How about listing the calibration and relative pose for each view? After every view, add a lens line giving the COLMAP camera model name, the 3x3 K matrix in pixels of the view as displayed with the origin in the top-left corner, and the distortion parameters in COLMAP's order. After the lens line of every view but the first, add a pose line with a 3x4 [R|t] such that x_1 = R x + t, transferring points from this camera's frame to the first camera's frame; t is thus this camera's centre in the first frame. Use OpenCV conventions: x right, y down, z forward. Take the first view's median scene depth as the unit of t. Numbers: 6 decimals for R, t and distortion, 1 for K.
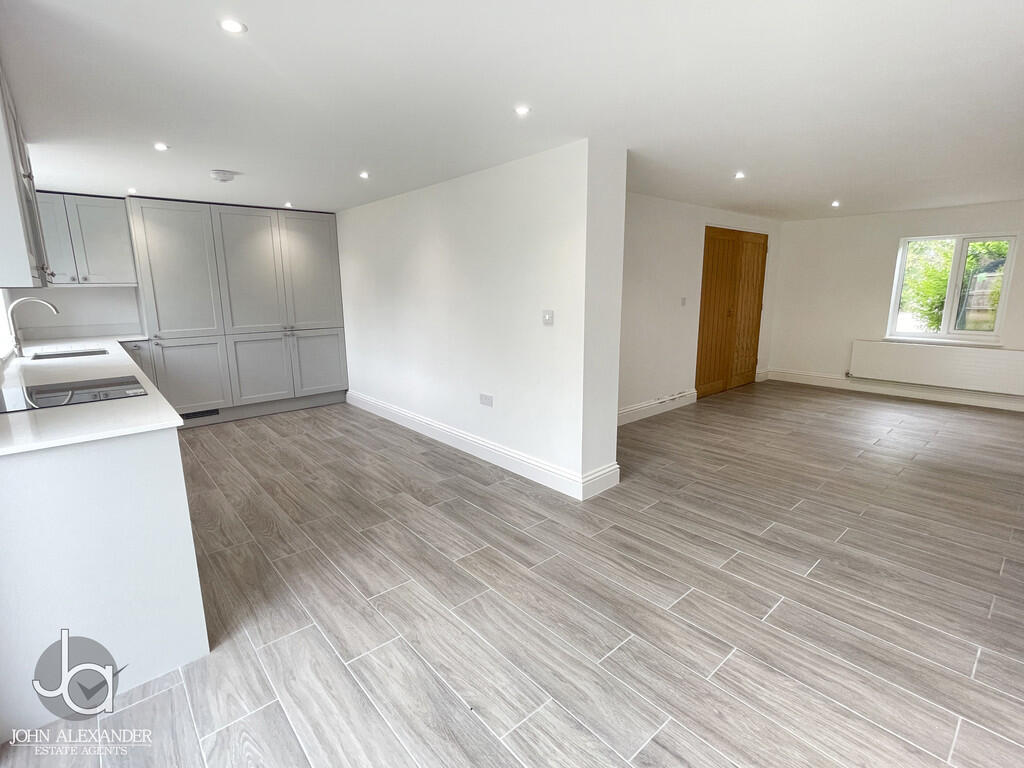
lens RADIAL K [[492.4, 0, 509.1], [0, 492.4, 379.3], [0, 0, 1]] dist [-0.006684, 0.006882]
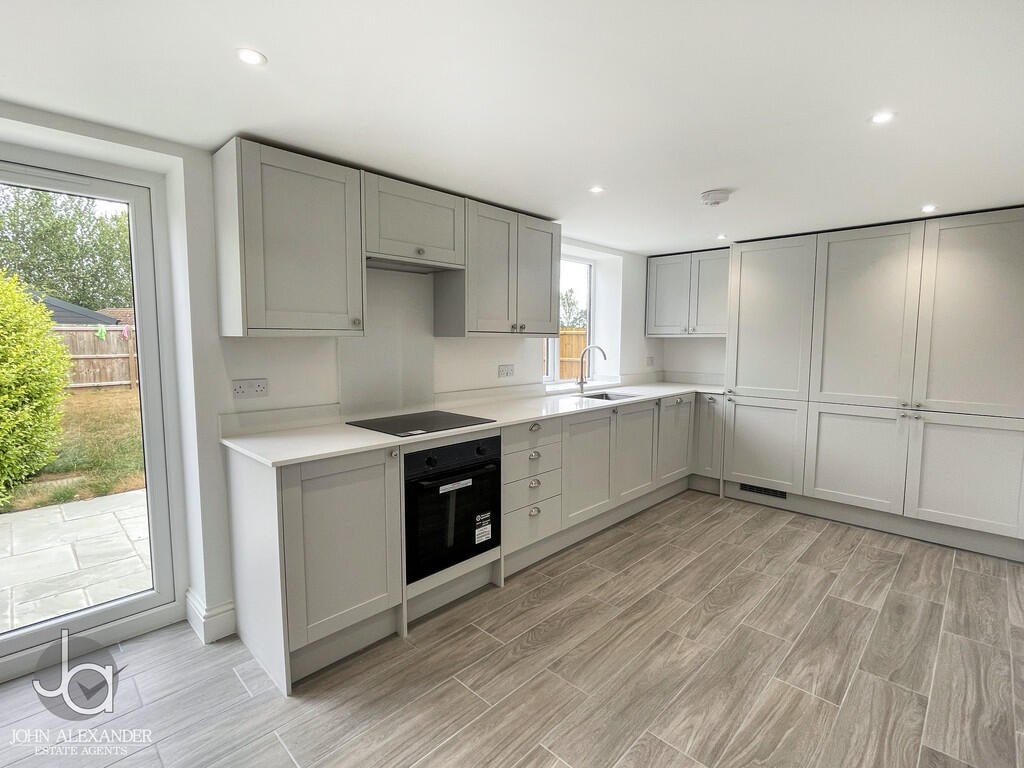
lens RADIAL K [[492.4, 0, 512.7], [0, 492.4, 380.5], [0, 0, 1]] dist [-0.006684, 0.006882]
pose [[0.082006, 0.097801, -0.991822, 0.176748], [-0.194286, 0.977649, 0.080339, -0.120268], [0.977511, 0.186109, 0.099174, 0.602970]]
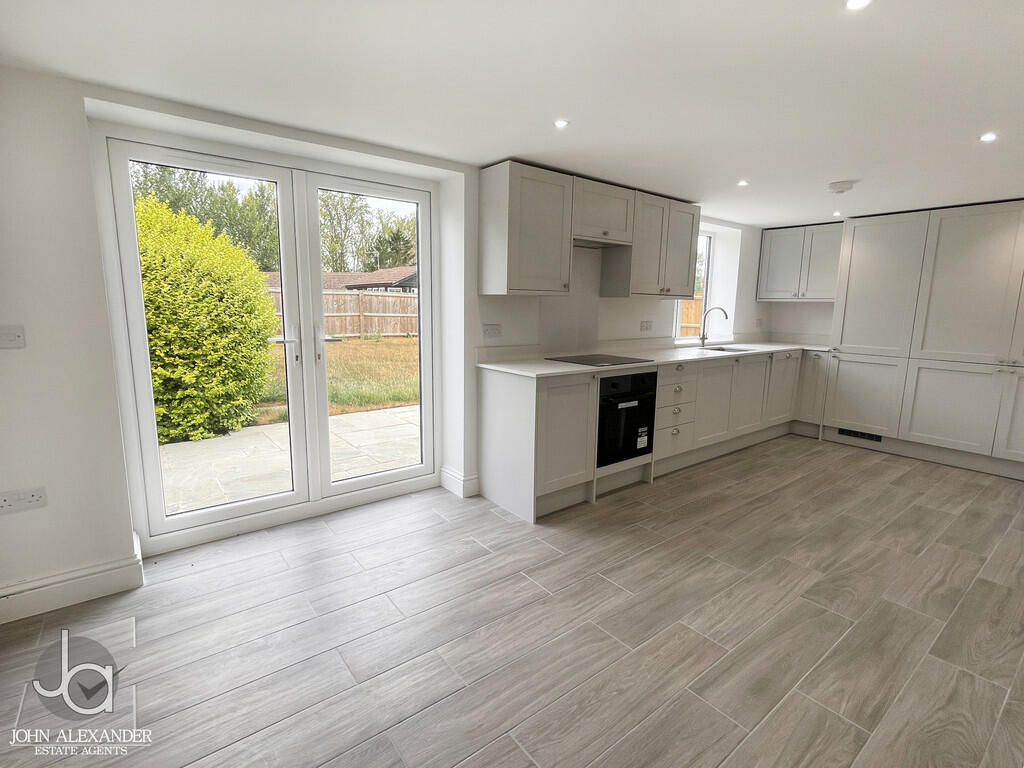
lens RADIAL K [[492.4, 0, 512.1], [0, 492.4, 380.4], [0, 0, 1]] dist [-0.006684, 0.006882]
pose [[-0.056524, 0.166053, -0.984496, 0.433219], [-0.204990, 0.963134, 0.174219, -0.075418], [0.977131, 0.211659, -0.020401, 0.423399]]
